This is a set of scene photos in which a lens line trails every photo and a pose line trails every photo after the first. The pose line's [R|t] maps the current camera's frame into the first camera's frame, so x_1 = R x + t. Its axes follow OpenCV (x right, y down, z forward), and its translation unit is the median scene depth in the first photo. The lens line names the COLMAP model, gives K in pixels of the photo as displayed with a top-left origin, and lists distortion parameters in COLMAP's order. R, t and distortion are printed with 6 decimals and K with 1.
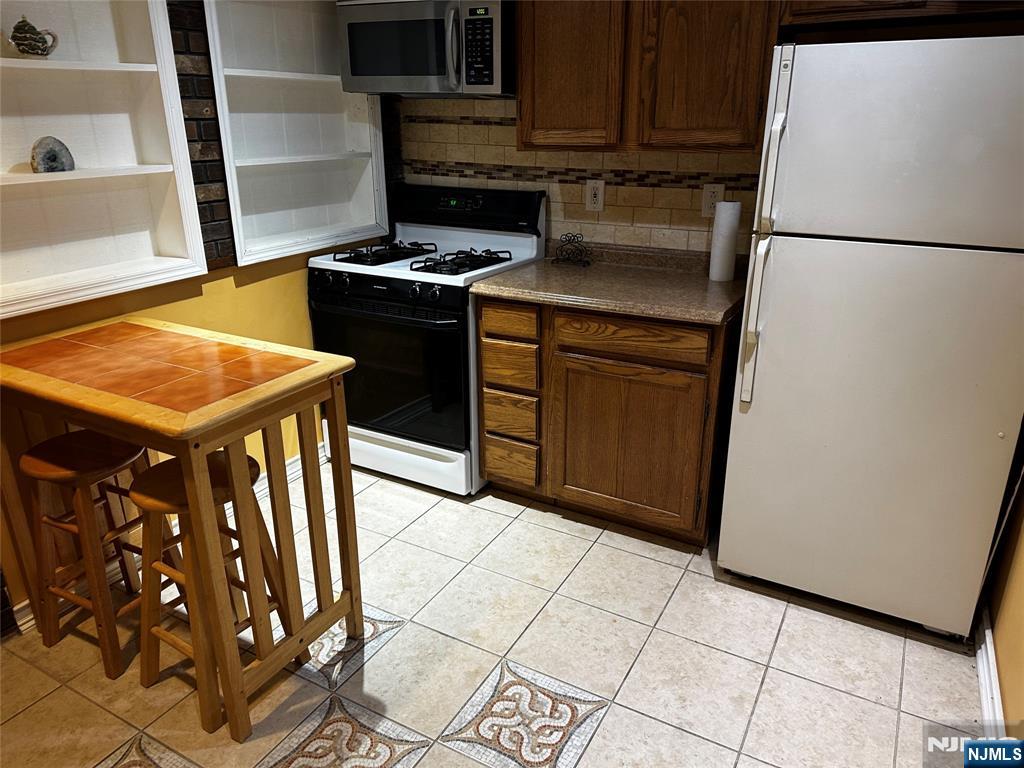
lens RADIAL K [[712.3, 0, 508.6], [0, 712.3, 377.2], [0, 0, 1]] dist [0.088167, -0.106484]
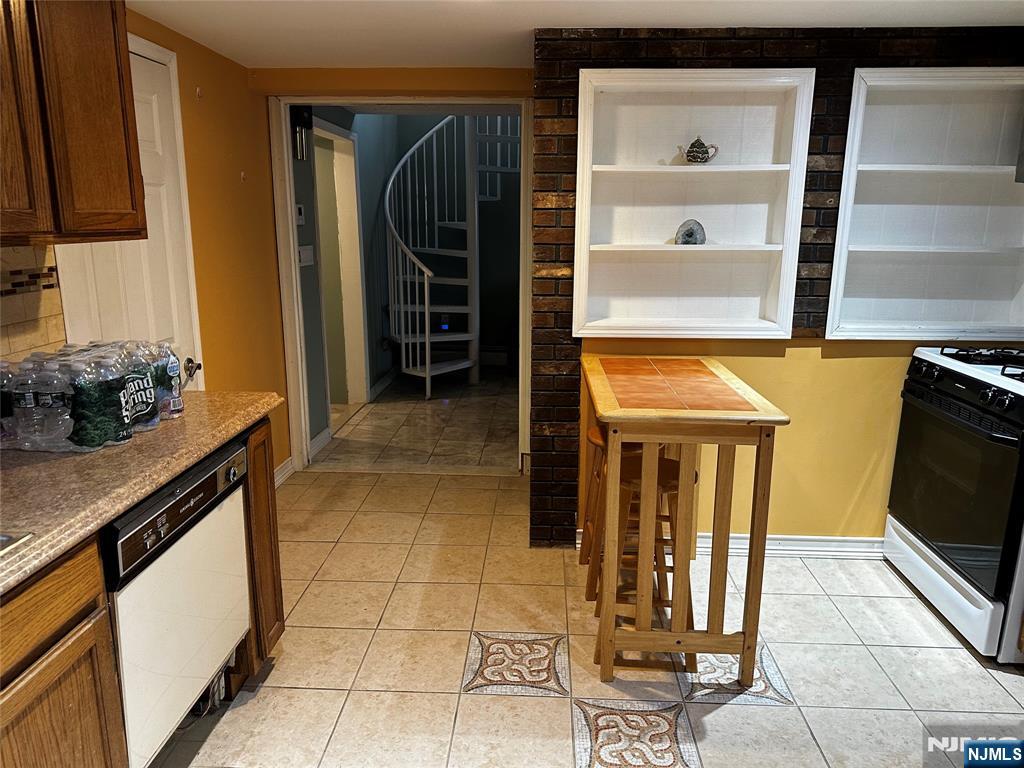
lens RADIAL K [[712.3, 0, 522.9], [0, 712.3, 385.1], [0, 0, 1]] dist [0.088167, -0.106484]
pose [[0.467393, 0.206337, -0.859633, 0.399675], [-0.316154, 0.947087, 0.055432, -0.004563], [0.825585, 0.245868, 0.507896, 0.095937]]
